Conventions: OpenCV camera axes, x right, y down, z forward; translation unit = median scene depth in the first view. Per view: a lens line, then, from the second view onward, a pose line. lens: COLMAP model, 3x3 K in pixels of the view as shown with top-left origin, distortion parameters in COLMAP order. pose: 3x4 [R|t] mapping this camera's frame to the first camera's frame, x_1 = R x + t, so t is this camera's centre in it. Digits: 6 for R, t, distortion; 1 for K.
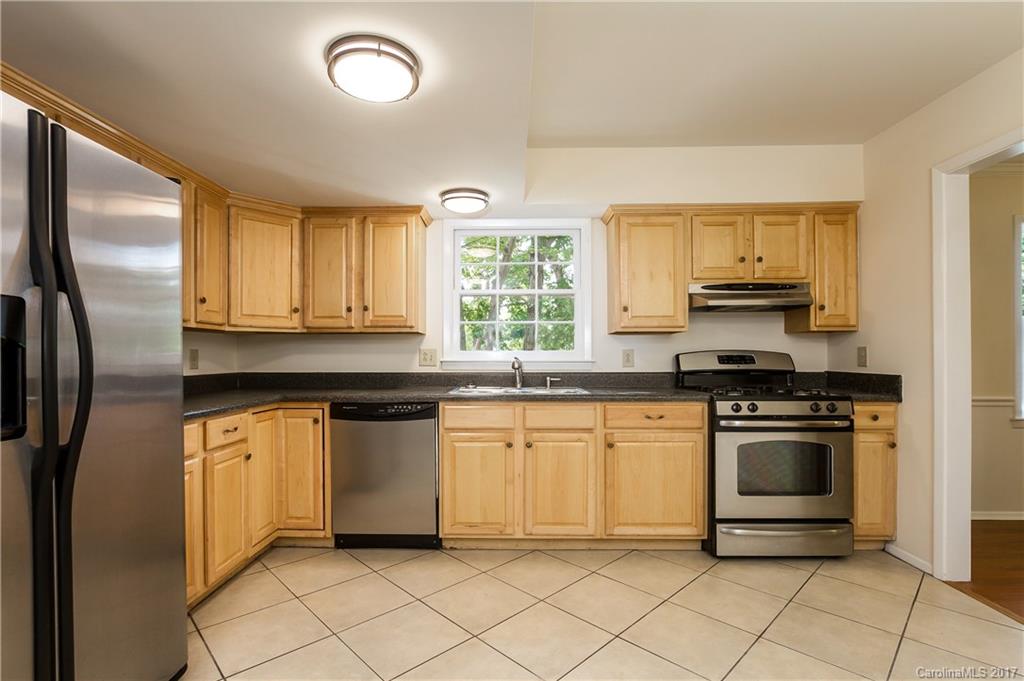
lens RADIAL K [[471.8, 0, 509.2], [0, 471.8, 350.3], [0, 0, 1]] dist [-0.026856, 0.003208]
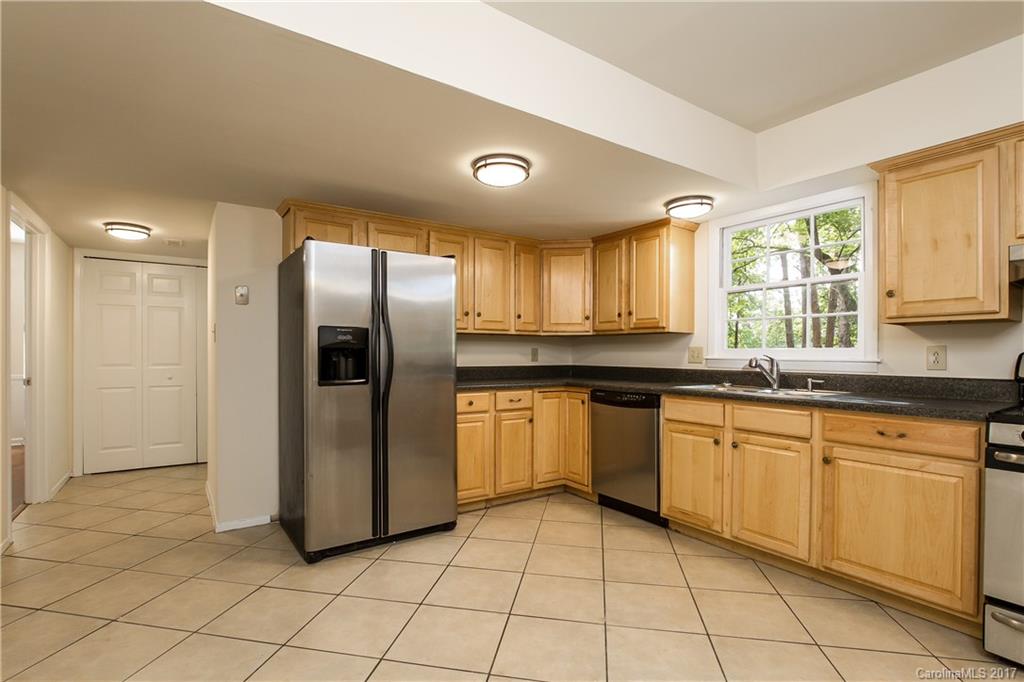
lens RADIAL K [[471.8, 0, 502.8], [0, 471.8, 346.3], [0, 0, 1]] dist [-0.026856, 0.003208]
pose [[0.585208, -0.006574, -0.810856, 0.532506], [0.003167, 0.999978, -0.005821, 0.000790], [0.810877, 0.000839, 0.585216, 0.043091]]
